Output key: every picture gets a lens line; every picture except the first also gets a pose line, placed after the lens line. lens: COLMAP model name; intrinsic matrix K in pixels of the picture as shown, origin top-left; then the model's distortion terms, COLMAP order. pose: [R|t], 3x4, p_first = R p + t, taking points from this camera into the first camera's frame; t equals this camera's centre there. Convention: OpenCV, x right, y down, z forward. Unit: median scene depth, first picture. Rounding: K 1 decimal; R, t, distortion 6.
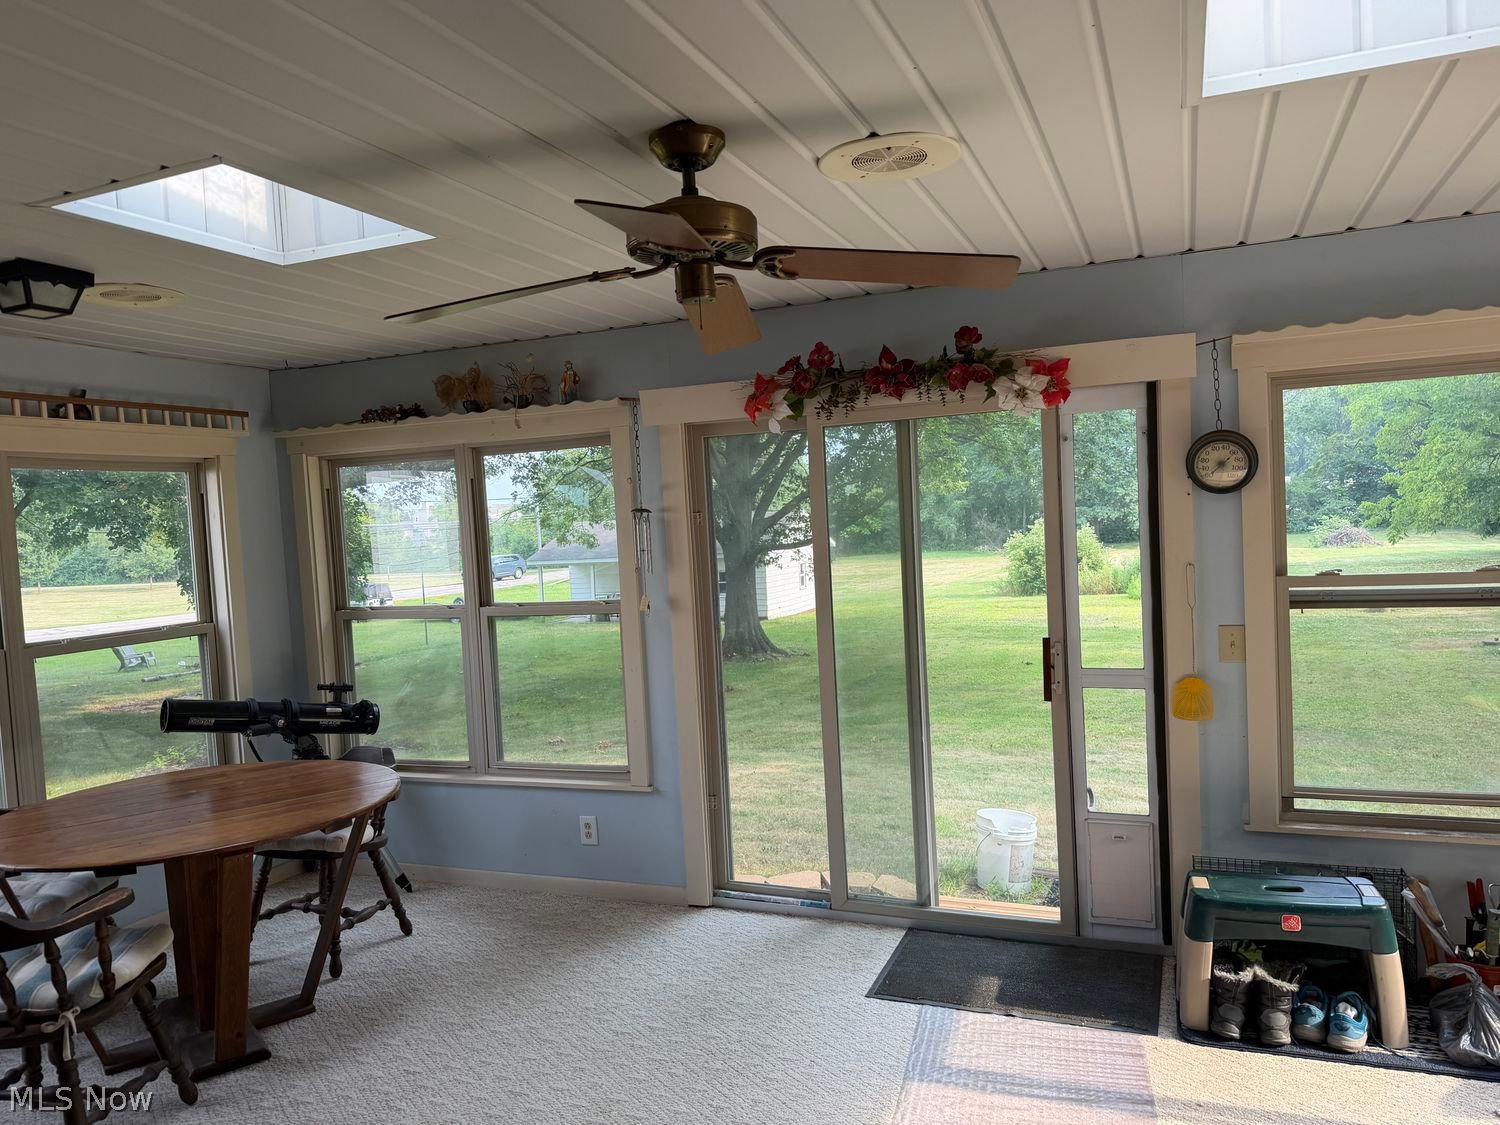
lens RADIAL K [[1045.2, 0, 735.5], [0, 1045.2, 568.6], [0, 0, 1]] dist [0.047076, -0.068302]
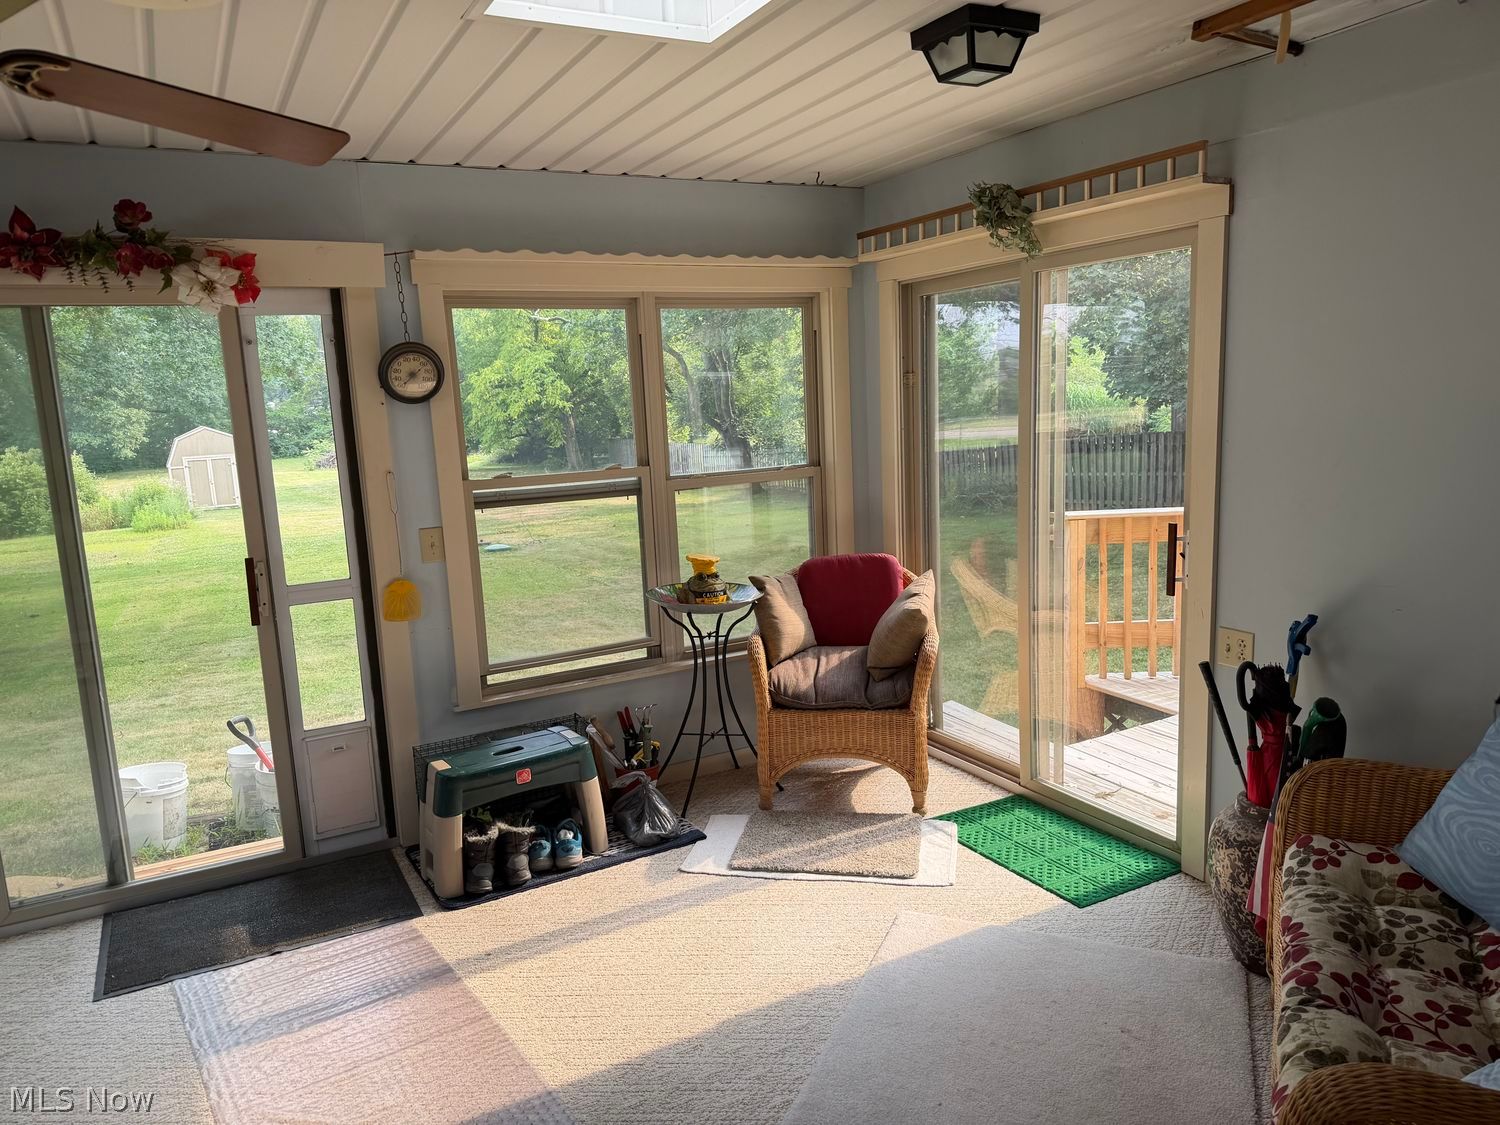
lens RADIAL K [[1045.2, 0, 748.7], [0, 1045.2, 569.0], [0, 0, 1]] dist [0.047076, -0.068302]
pose [[0.624088, -0.106180, 0.774106, -0.156390], [0.051292, 0.994154, 0.095010, 0.010488], [-0.779669, -0.019589, 0.625885, 0.073647]]
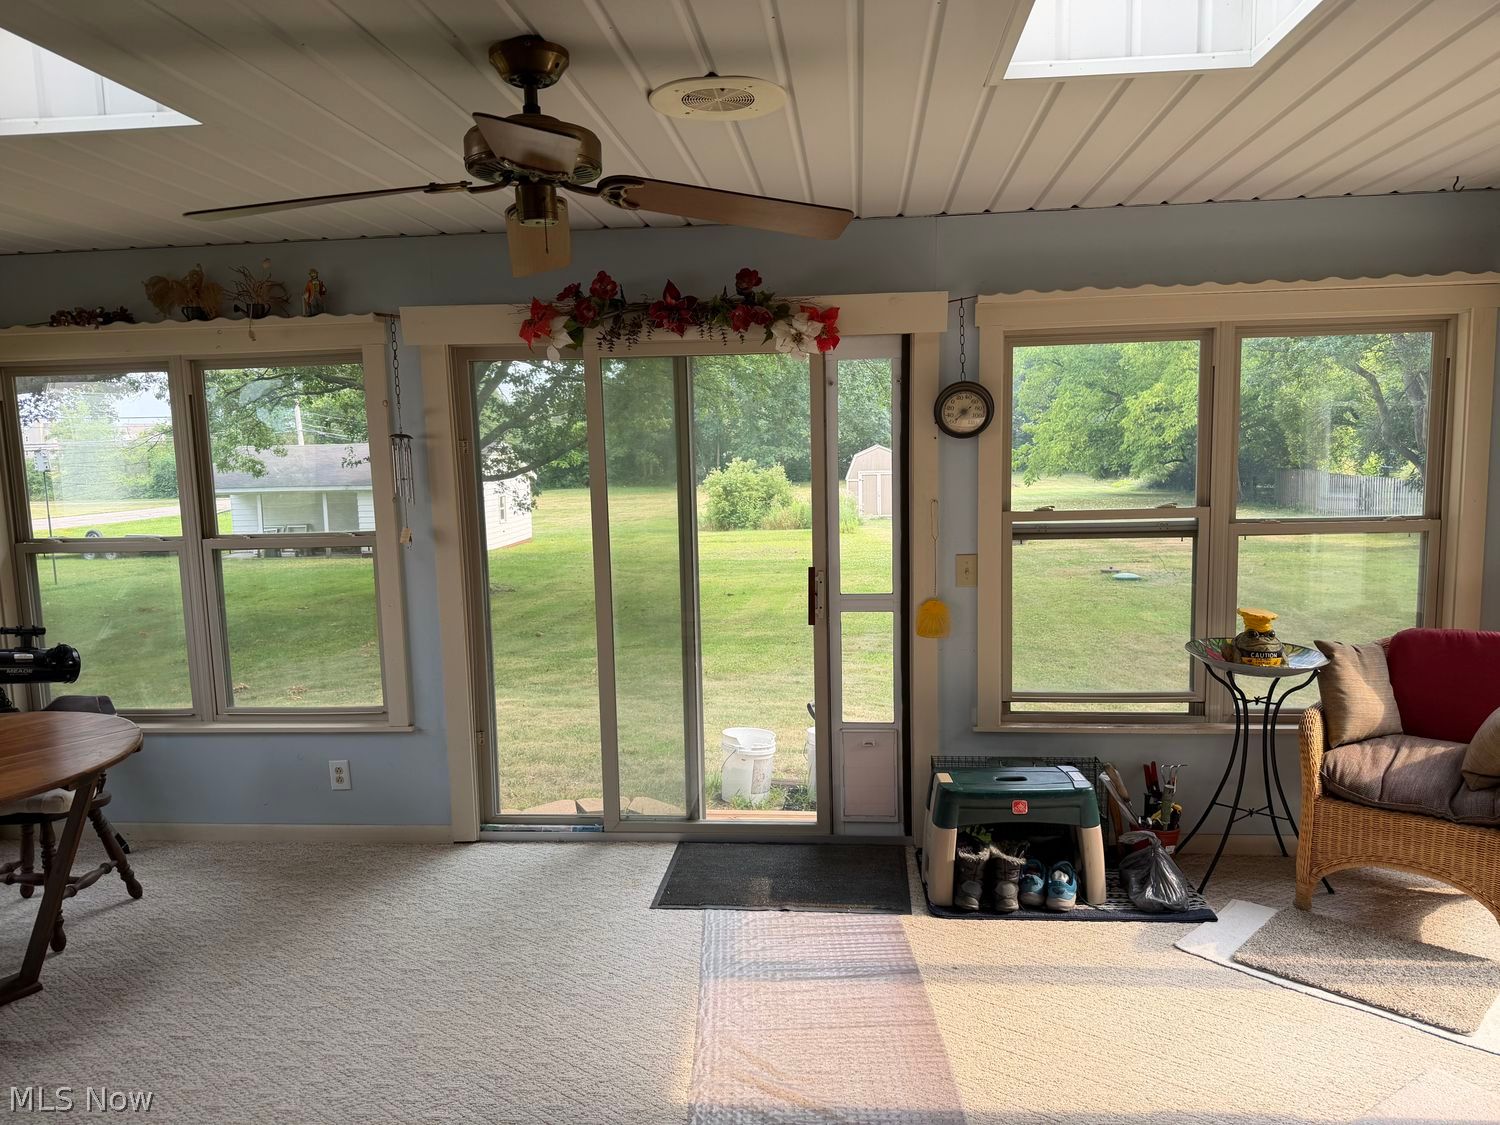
lens RADIAL K [[1045.2, 0, 749.5], [0, 1045.2, 564.0], [0, 0, 1]] dist [0.047076, -0.068302]
pose [[0.955145, -0.006533, 0.296066, -0.087347], [-0.010767, 0.998329, 0.056768, 0.002592], [-0.295942, -0.057409, 0.953479, -0.008509]]
